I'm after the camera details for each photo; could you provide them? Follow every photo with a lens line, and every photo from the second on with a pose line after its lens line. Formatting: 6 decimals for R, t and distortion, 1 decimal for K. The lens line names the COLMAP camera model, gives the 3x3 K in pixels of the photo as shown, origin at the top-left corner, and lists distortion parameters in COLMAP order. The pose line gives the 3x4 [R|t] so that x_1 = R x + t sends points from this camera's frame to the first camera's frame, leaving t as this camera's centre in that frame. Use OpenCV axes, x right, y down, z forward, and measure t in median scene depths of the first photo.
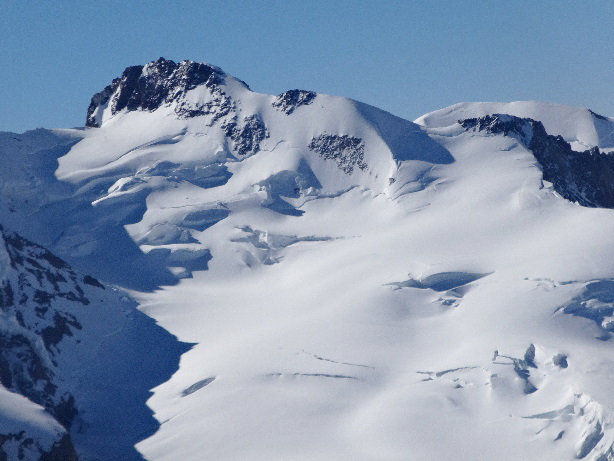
lens RADIAL K [[3185.3, 0, 307.2], [0, 3185.3, 230.6], [0, 0, 1]] dist [0.006430, 0.000000]
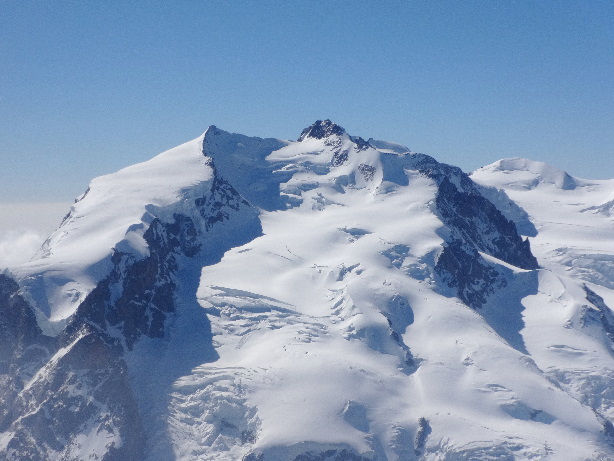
lens RADIAL K [[1581.1, 0, 305.9], [0, 1581.1, 230.6], [0, 0, 1]] dist [0.047579, 0.000000]
pose [[0.933588, 0.215493, -0.286314, 0.332268], [-0.197273, 0.976080, 0.091390, -0.084129], [0.299159, -0.028839, 0.953767, -0.206177]]
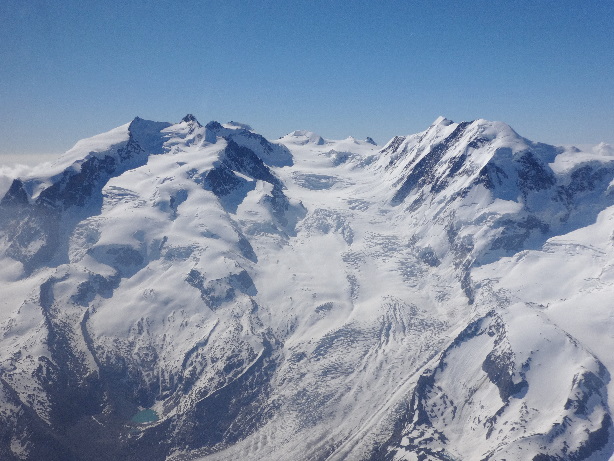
lens RADIAL K [[913.2, 0, 308.5], [0, 913.2, 230.0], [0, 0, 1]] dist [0.033342, 0.000000]
pose [[0.910681, 0.240560, -0.335844, 0.783202], [-0.191730, 0.966224, 0.172194, -0.184863], [0.365924, -0.092422, 0.926044, -0.470981]]
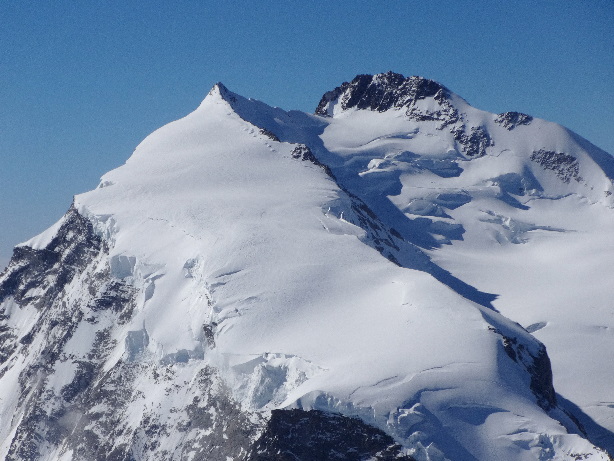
lens RADIAL K [[2285.4, 0, 307.7], [0, 2285.4, 230.5], [0, 0, 1]] dist [0.131560, 0.000000]
pose [[0.971914, 0.154572, 0.177454, -0.241966], [-0.149627, 0.987892, -0.041006, 0.052605], [-0.181644, 0.013302, 0.983274, 0.128823]]
